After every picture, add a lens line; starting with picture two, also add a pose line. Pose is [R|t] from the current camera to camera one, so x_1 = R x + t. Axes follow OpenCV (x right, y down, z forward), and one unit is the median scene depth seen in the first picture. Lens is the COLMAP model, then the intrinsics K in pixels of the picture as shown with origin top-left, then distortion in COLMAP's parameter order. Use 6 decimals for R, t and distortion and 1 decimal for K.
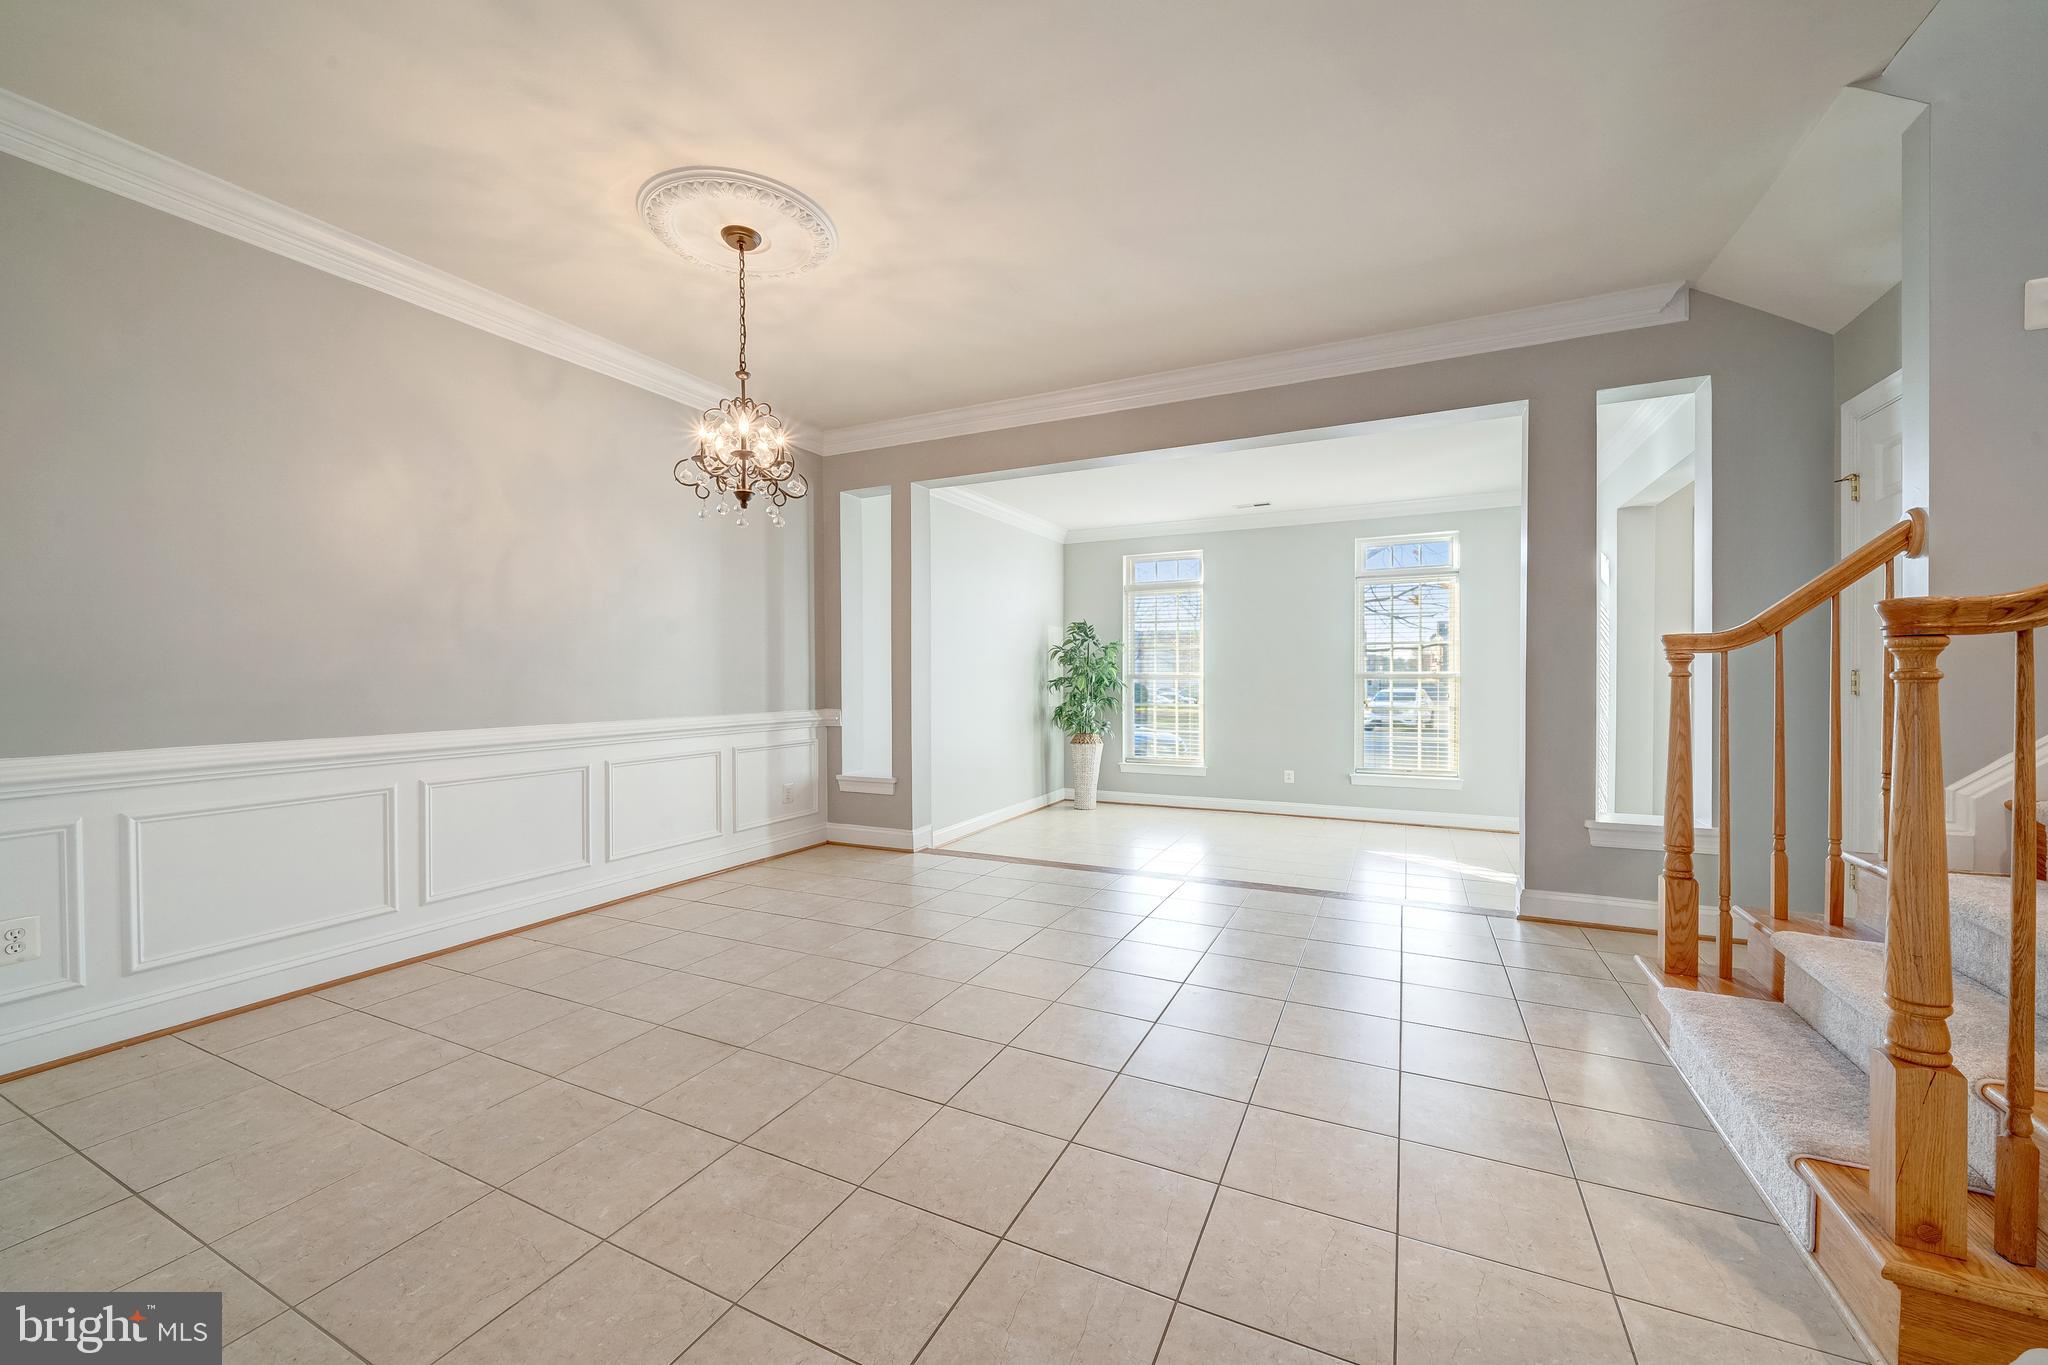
lens RADIAL K [[776.8, 0, 1013.1], [0, 776.8, 684.6], [0, 0, 1]] dist [0.001791, 0.000144]
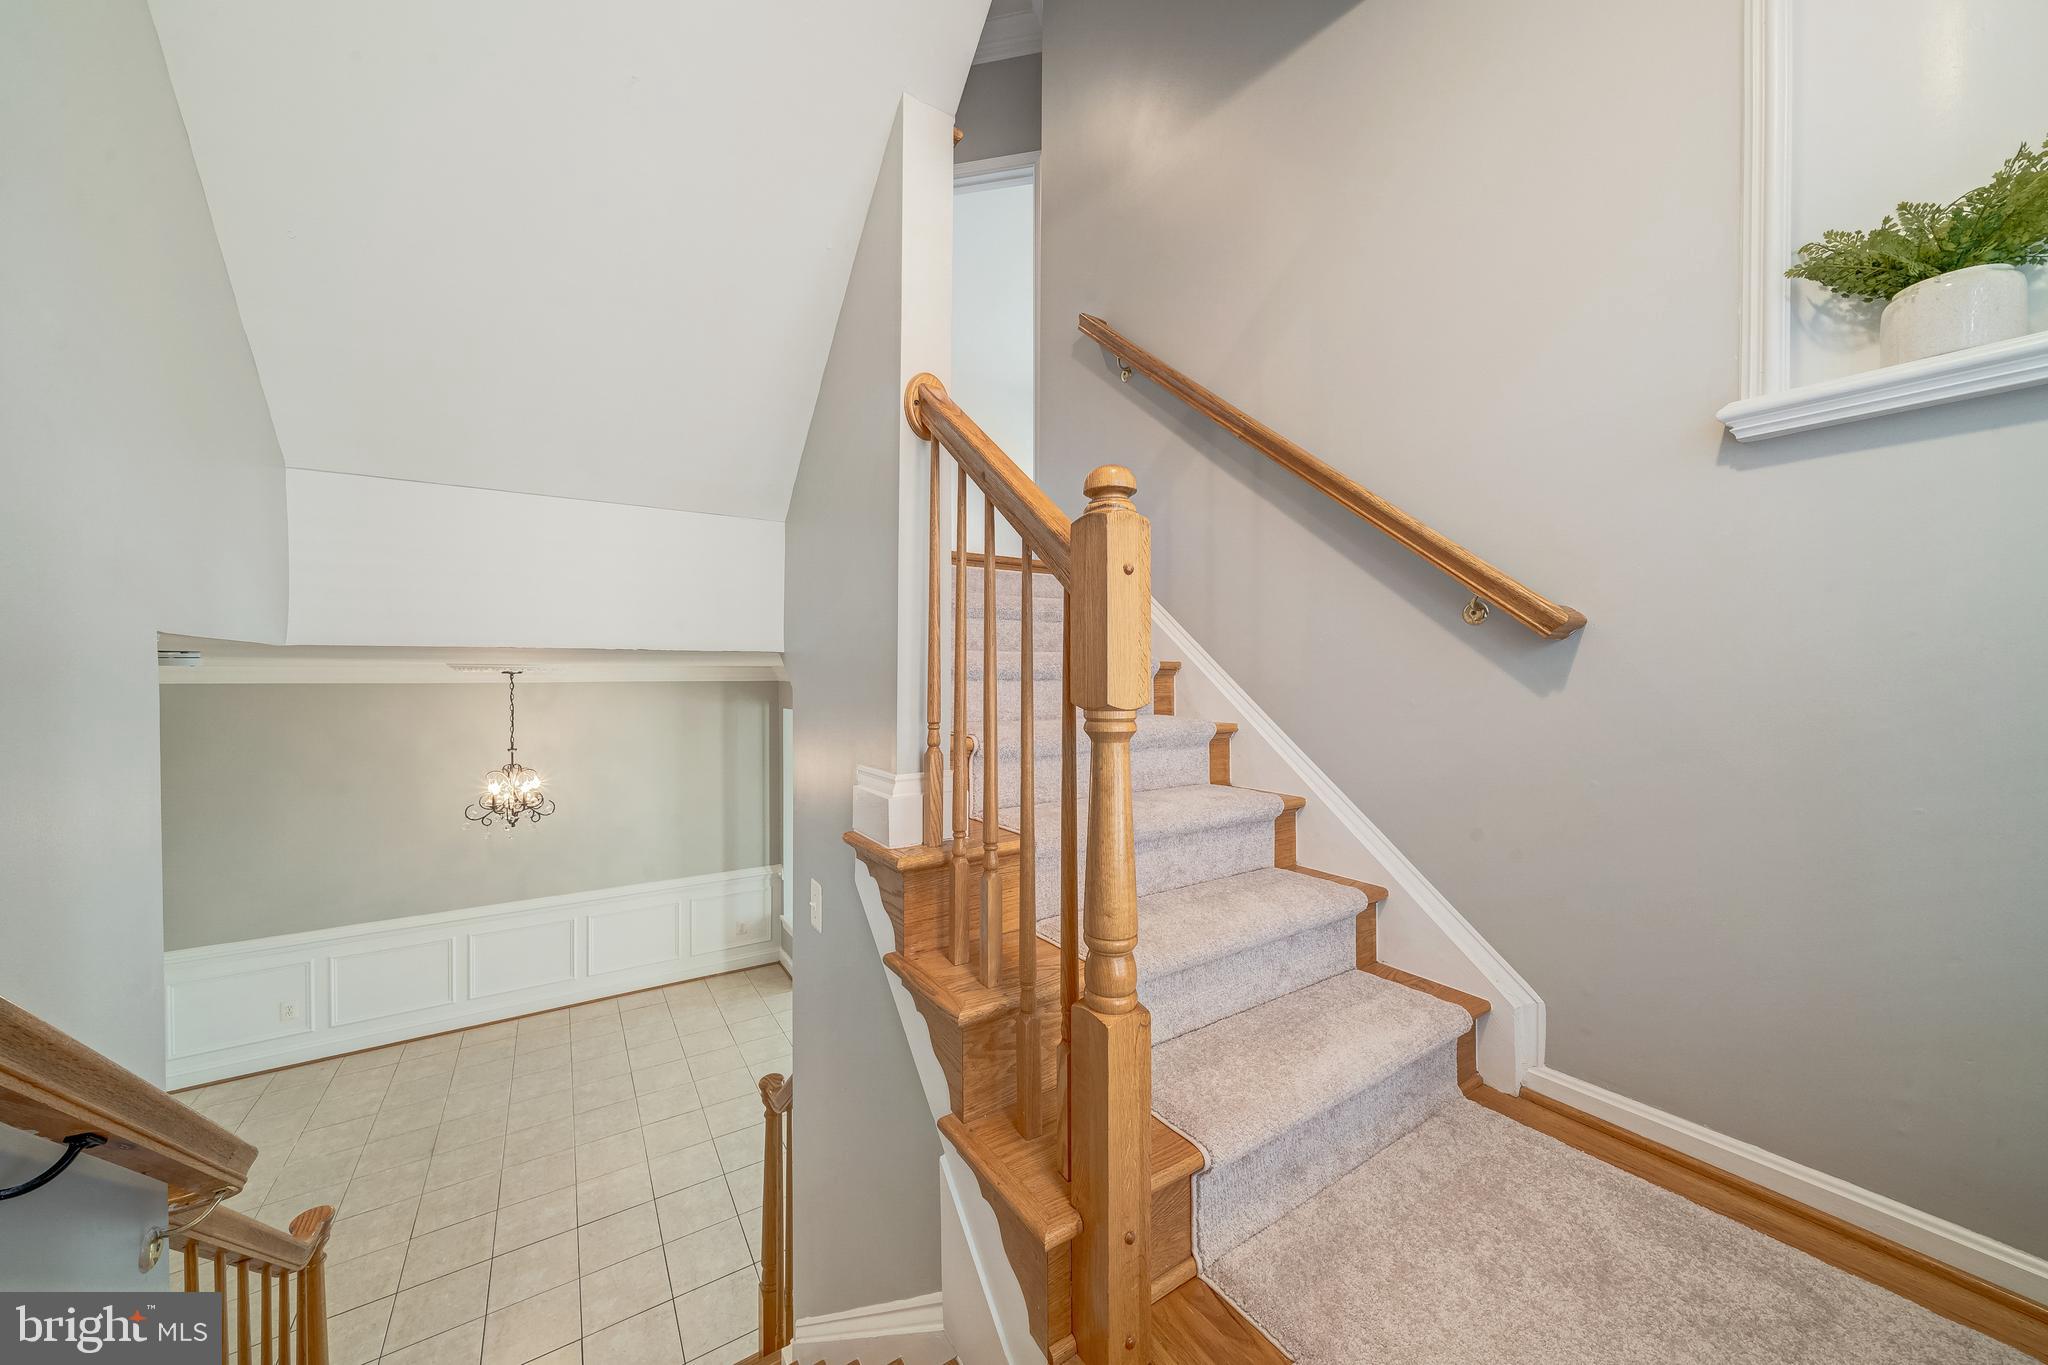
lens RADIAL K [[720.2, 0, 1027.6], [0, 720.2, 668.1], [0, 0, 1]] dist [-0.006437, -0.000029]
pose [[0.861808, -0.007545, -0.507178, 0.878129], [0.004040, 0.999960, -0.008012, -0.340605], [0.507218, 0.004856, 0.861804, 0.122867]]
